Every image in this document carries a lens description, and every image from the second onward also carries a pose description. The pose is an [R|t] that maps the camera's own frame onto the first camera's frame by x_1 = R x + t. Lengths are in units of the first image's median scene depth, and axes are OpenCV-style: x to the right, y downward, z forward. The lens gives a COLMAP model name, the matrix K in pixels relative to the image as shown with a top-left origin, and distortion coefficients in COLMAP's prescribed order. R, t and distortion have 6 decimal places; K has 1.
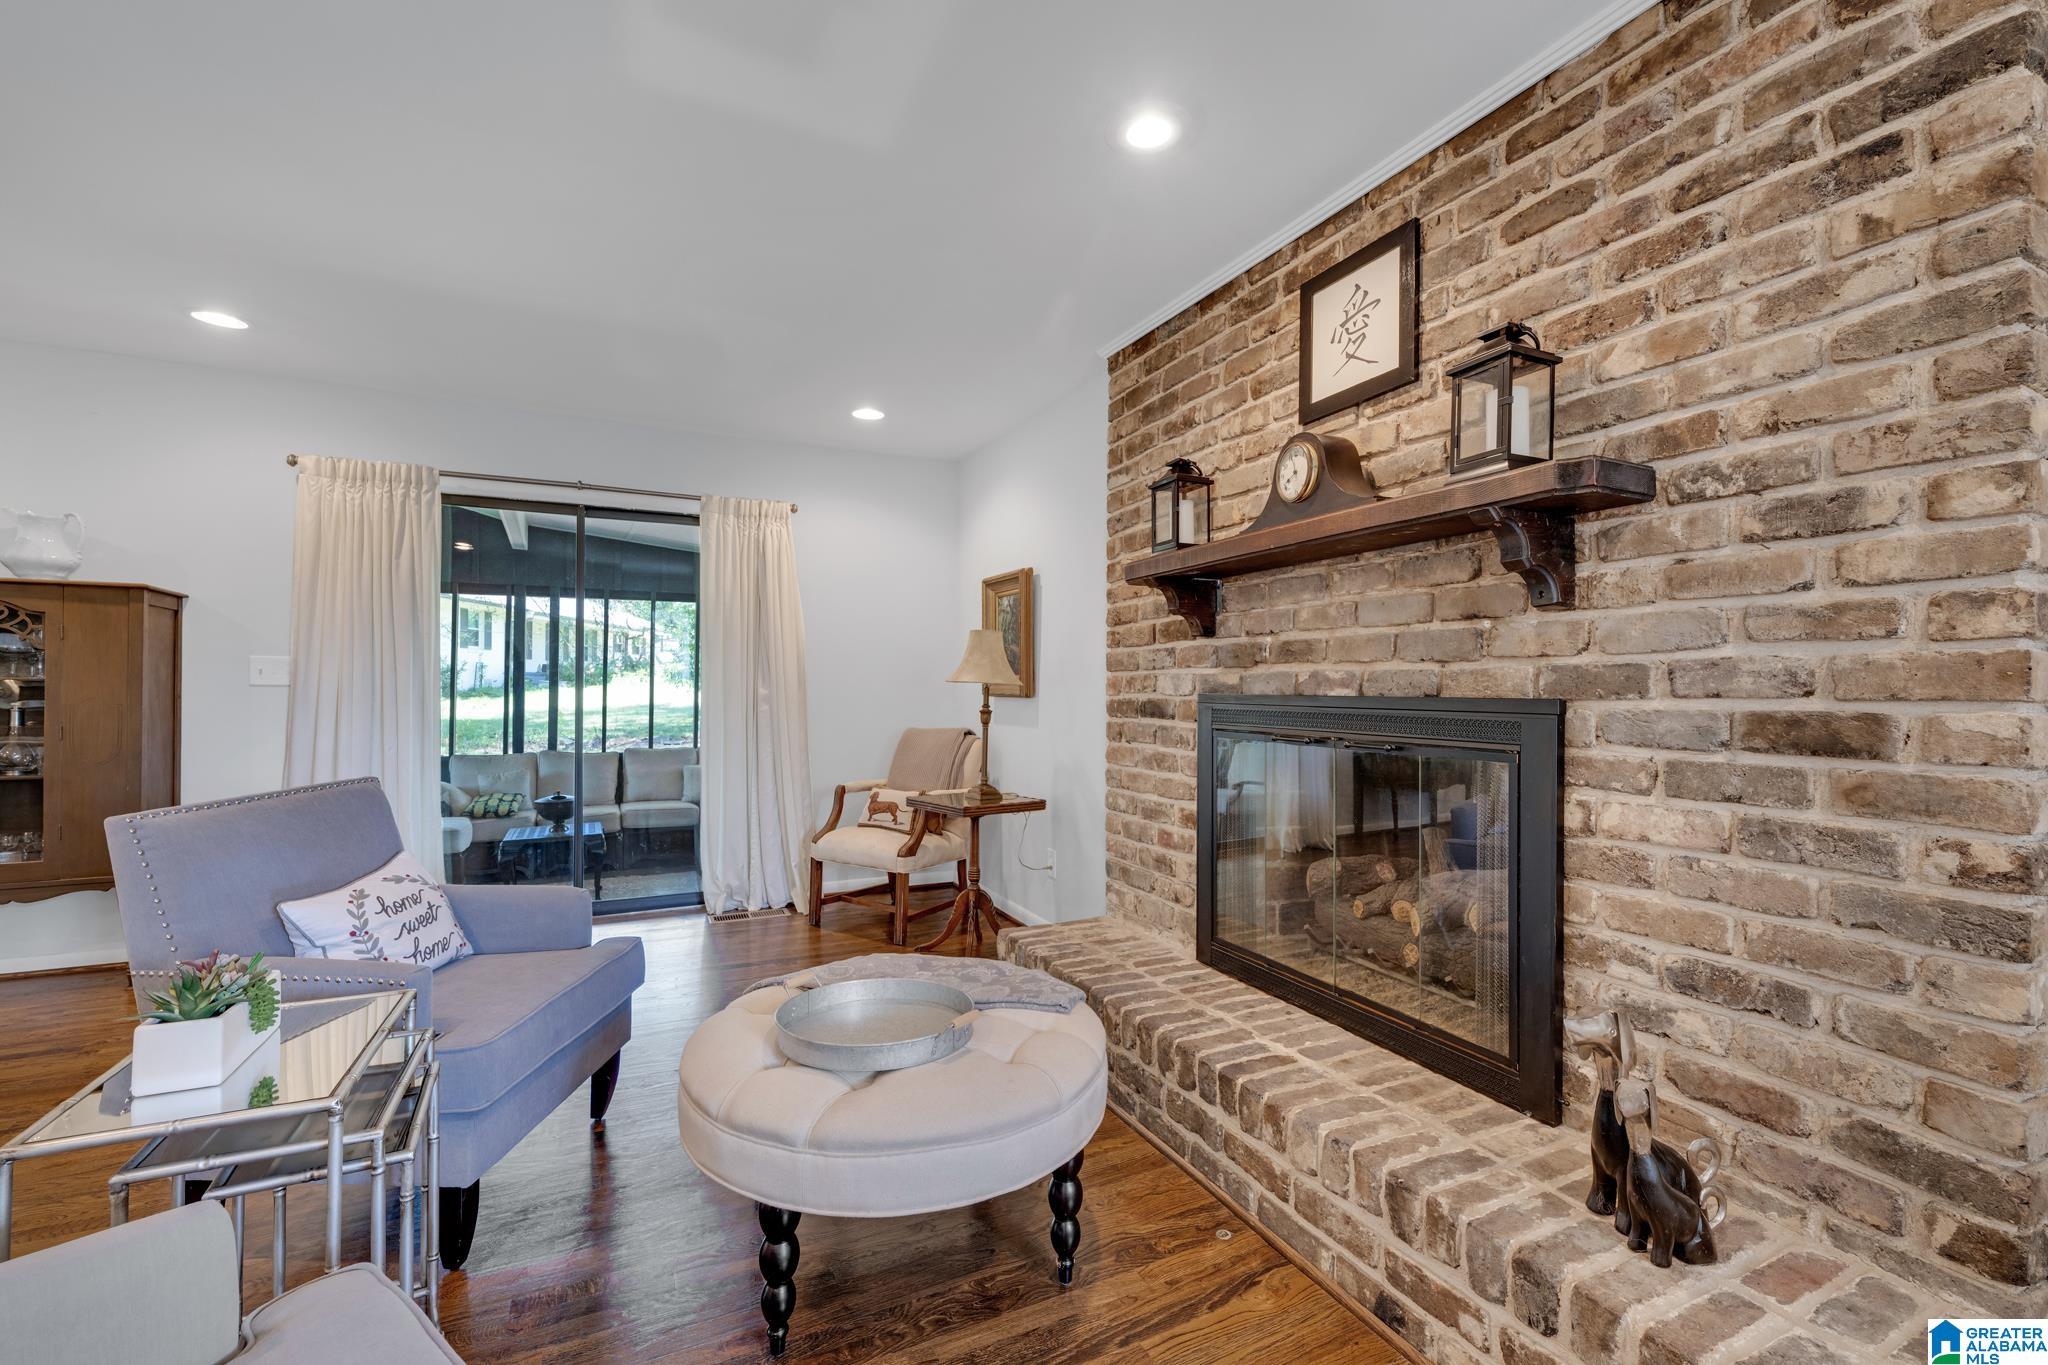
lens RADIAL K [[891.2, 0, 1031.5], [0, 891.2, 684.9], [0, 0, 1]] dist [0.001283, -0.000181]
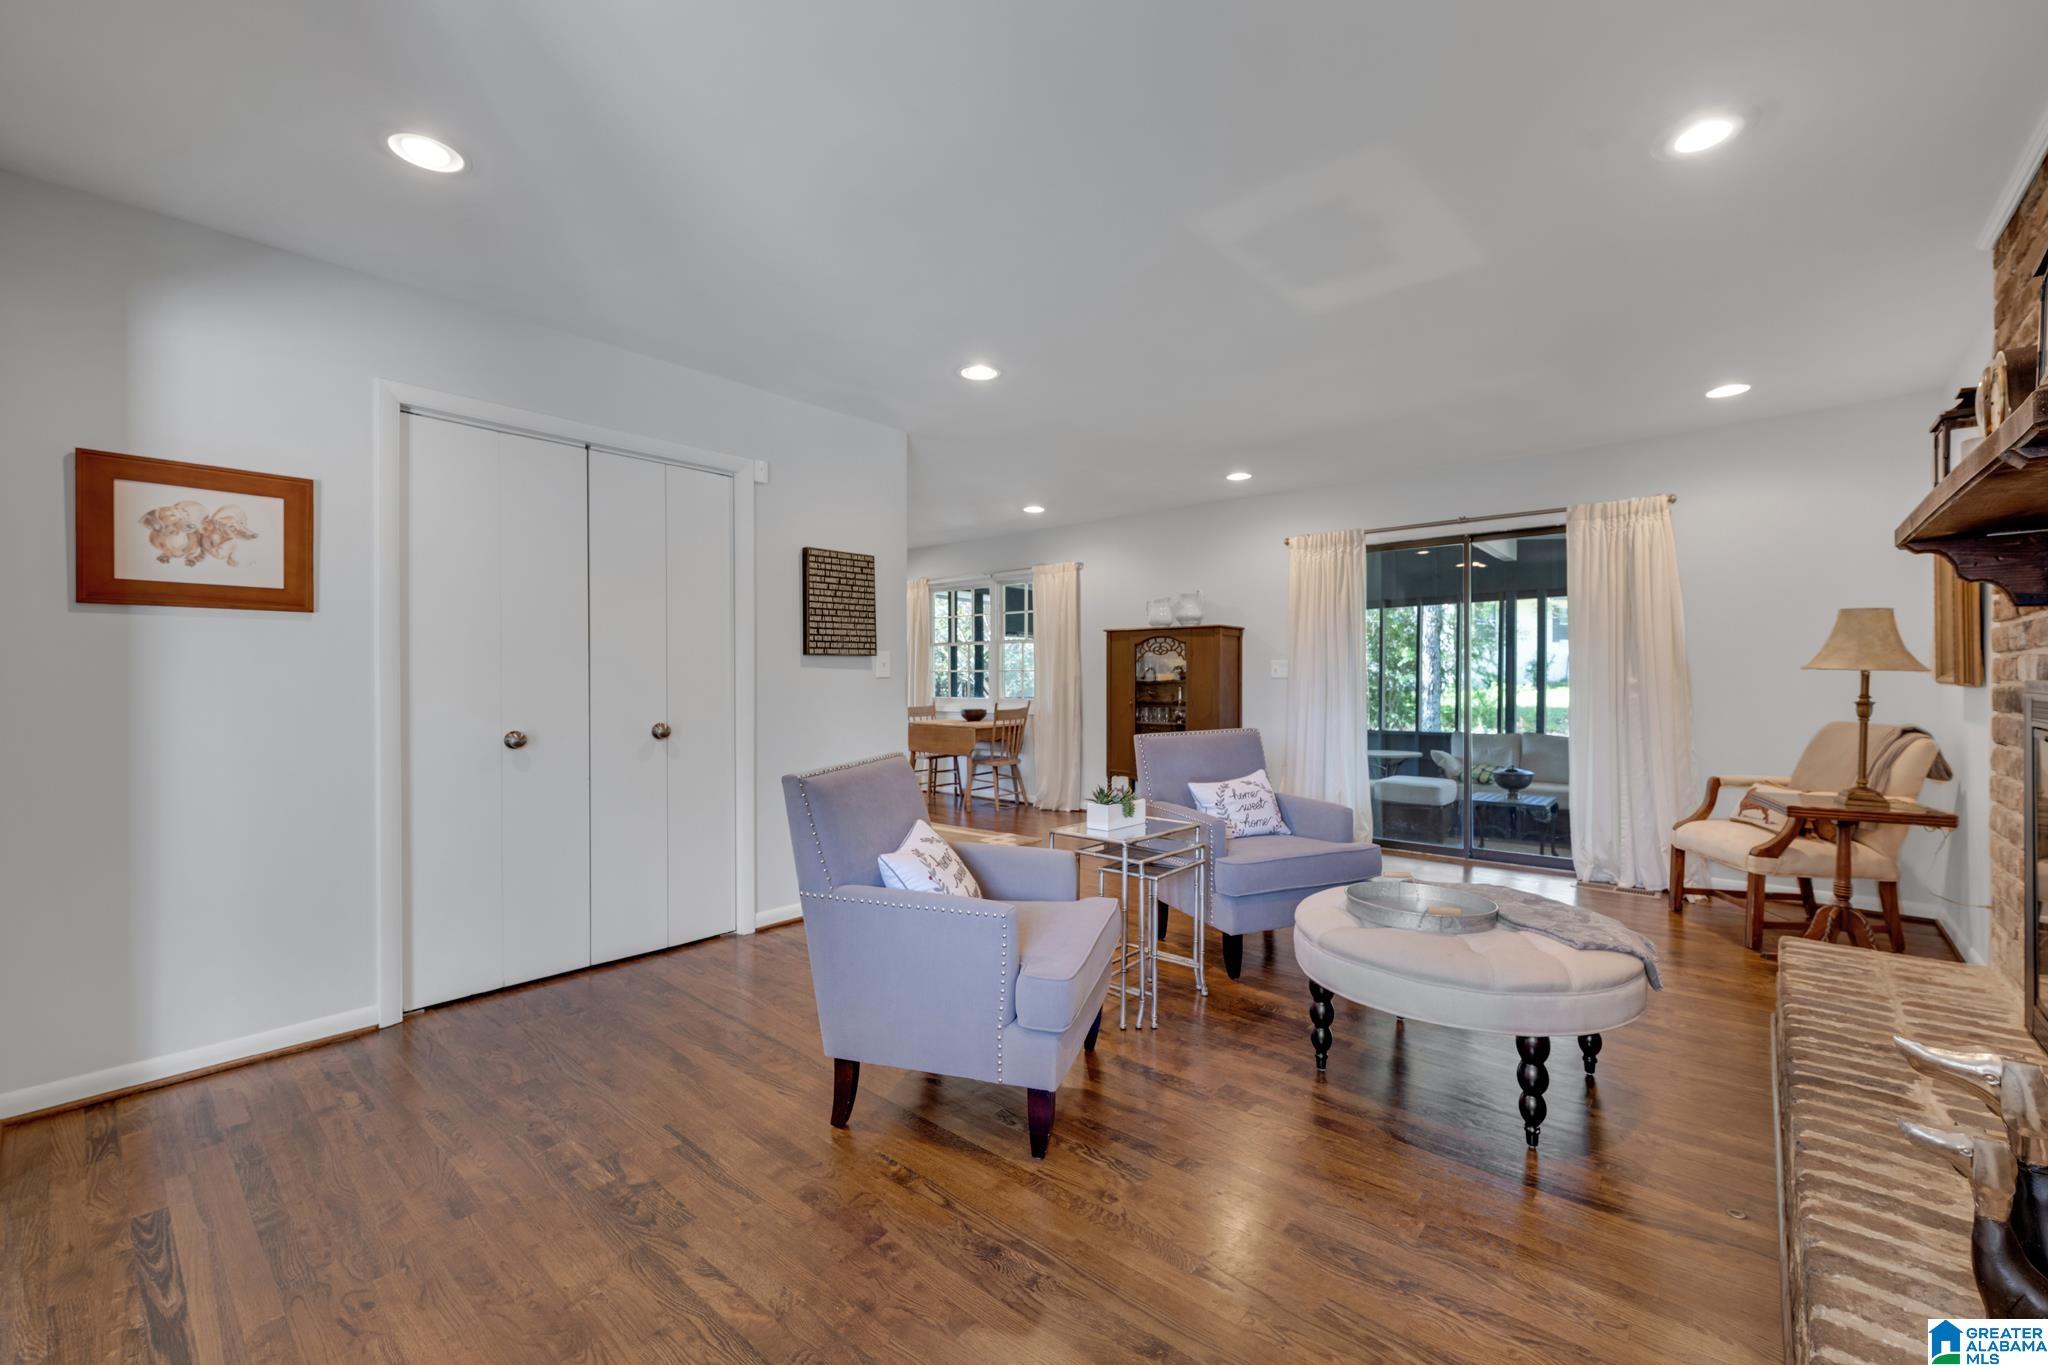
lens RADIAL K [[831.6, 0, 1023.3], [0, 831.6, 682.1], [0, 0, 1]] dist [0.000333, 0.000226]
pose [[0.391563, -0.002596, -0.920148, 0.366544], [0.009193, 0.999957, 0.001091, 0.001588], [0.920105, -0.008886, 0.391570, -0.052879]]
